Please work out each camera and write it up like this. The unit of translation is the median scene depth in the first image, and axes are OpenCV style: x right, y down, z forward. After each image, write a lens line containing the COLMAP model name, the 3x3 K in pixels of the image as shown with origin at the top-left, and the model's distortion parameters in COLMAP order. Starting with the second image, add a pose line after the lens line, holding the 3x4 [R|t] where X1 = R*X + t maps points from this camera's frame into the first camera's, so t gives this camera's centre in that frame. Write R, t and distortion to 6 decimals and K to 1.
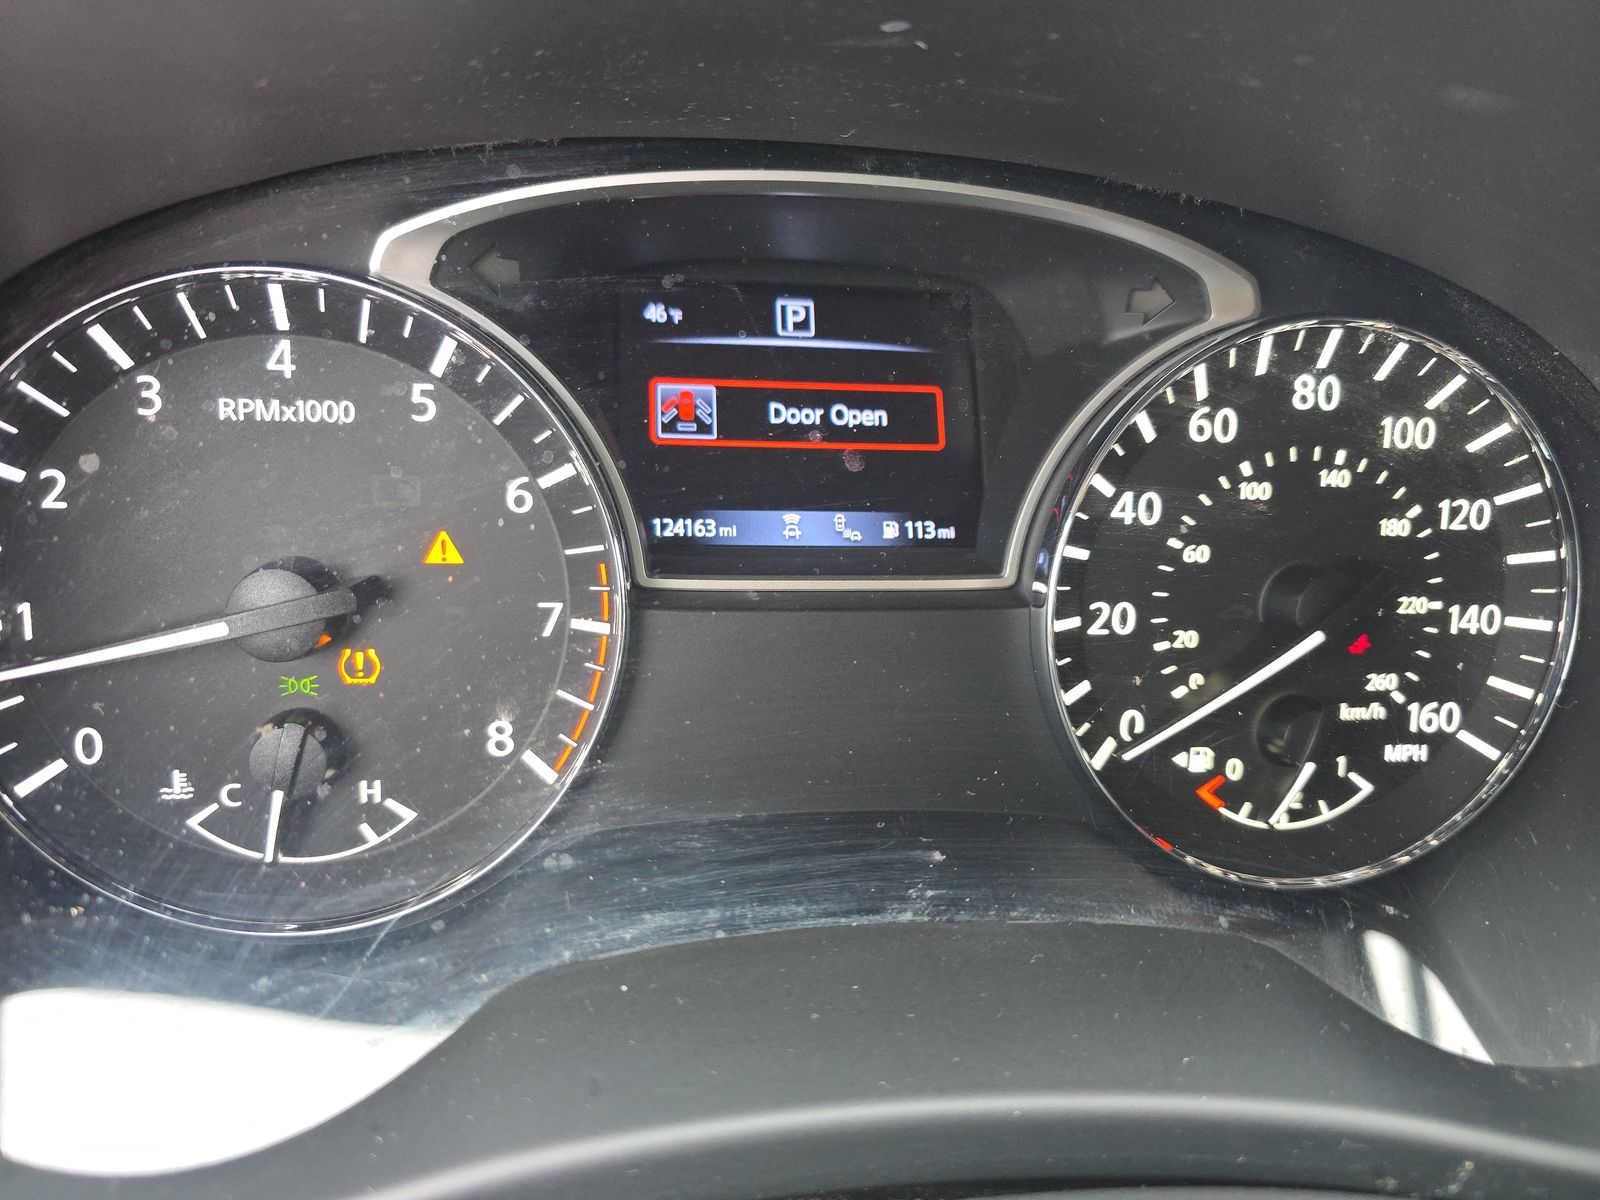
lens RADIAL K [[1138.9, 0, 800.0], [0, 1138.9, 600.0], [0, 0, 1]] dist [0.019951, -0.074059]
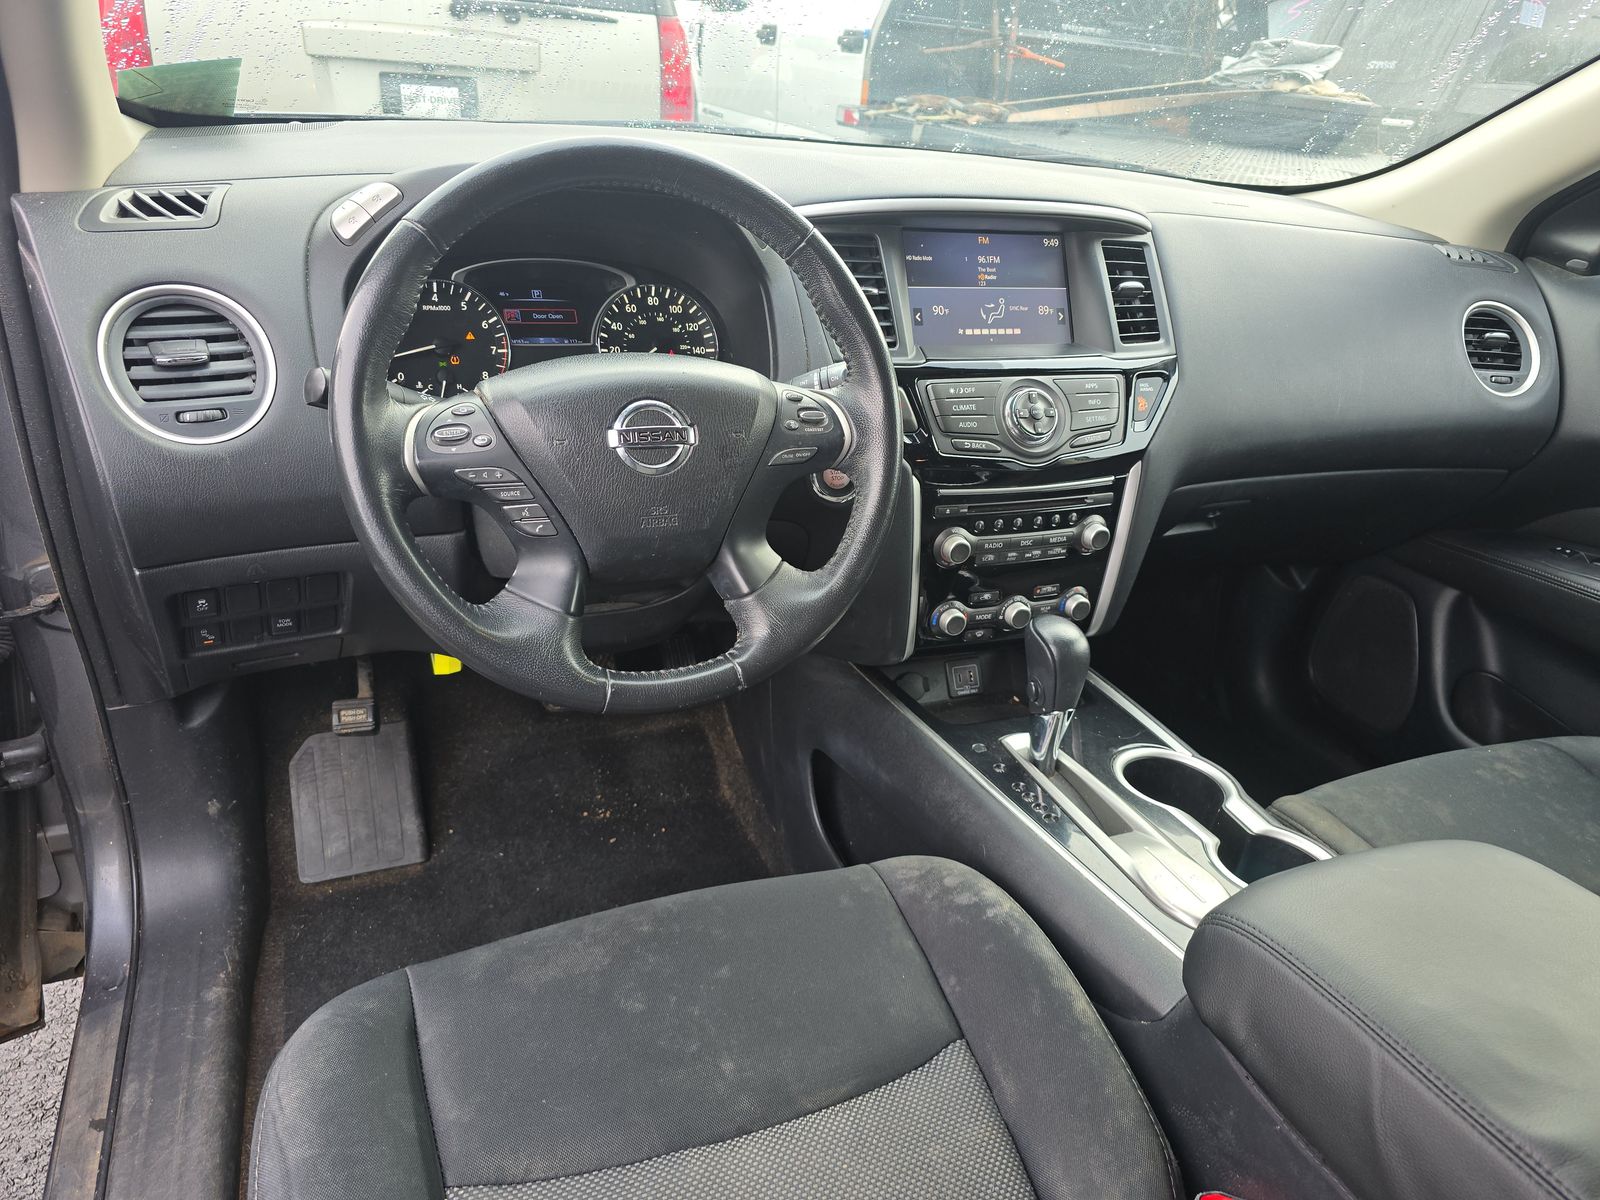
lens RADIAL K [[1092.7, 0, 800.0], [0, 1092.7, 600.0], [0, 0, 1]] dist [0.070241, -0.071098]
pose [[0.967914, -0.109101, 0.226361, -0.122083], [0.123019, 0.991229, -0.048274, 1.336372], [-0.219109, 0.074572, 0.972846, -3.459092]]
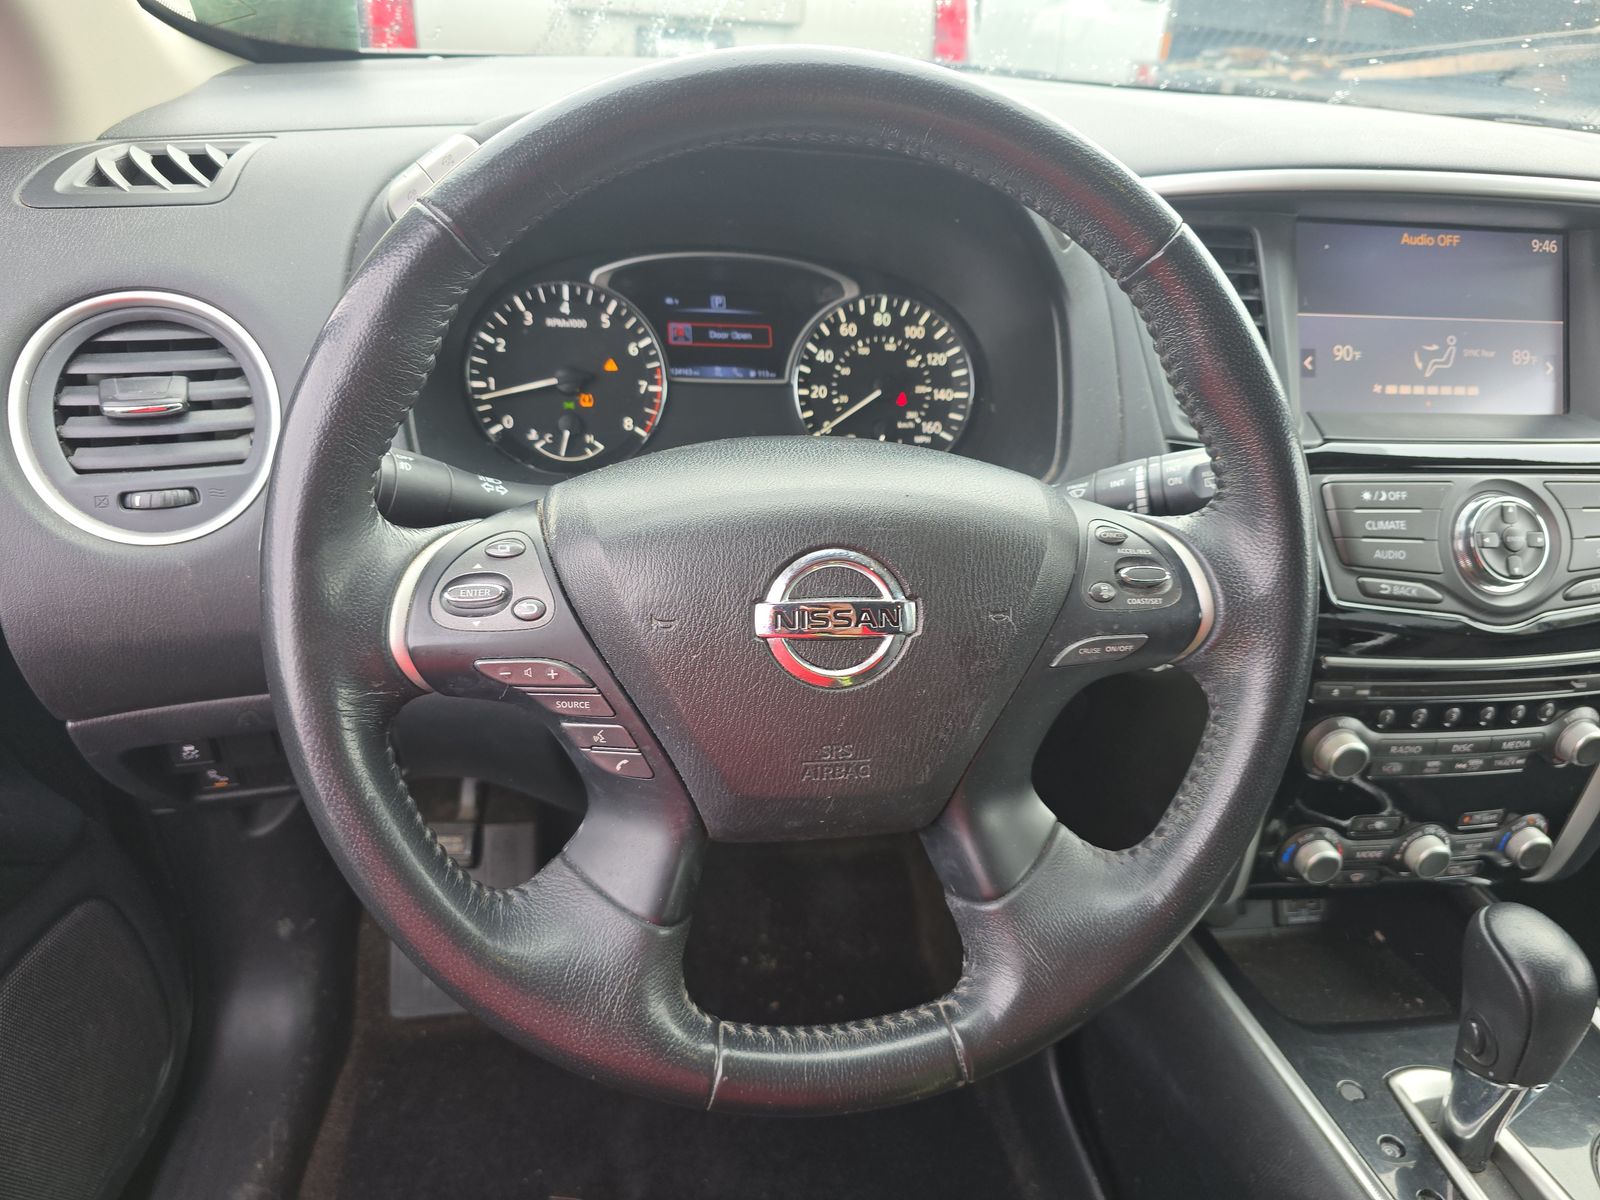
lens RADIAL K [[1100.4, 0, 800.0], [0, 1100.4, 600.0], [0, 0, 1]] dist [0.053521, -0.067797]
pose [[0.999429, -0.022467, 0.025228, 0.131770], [0.023417, 0.999004, -0.037990, 0.702981], [-0.024349, 0.038559, 0.998960, -2.011178]]
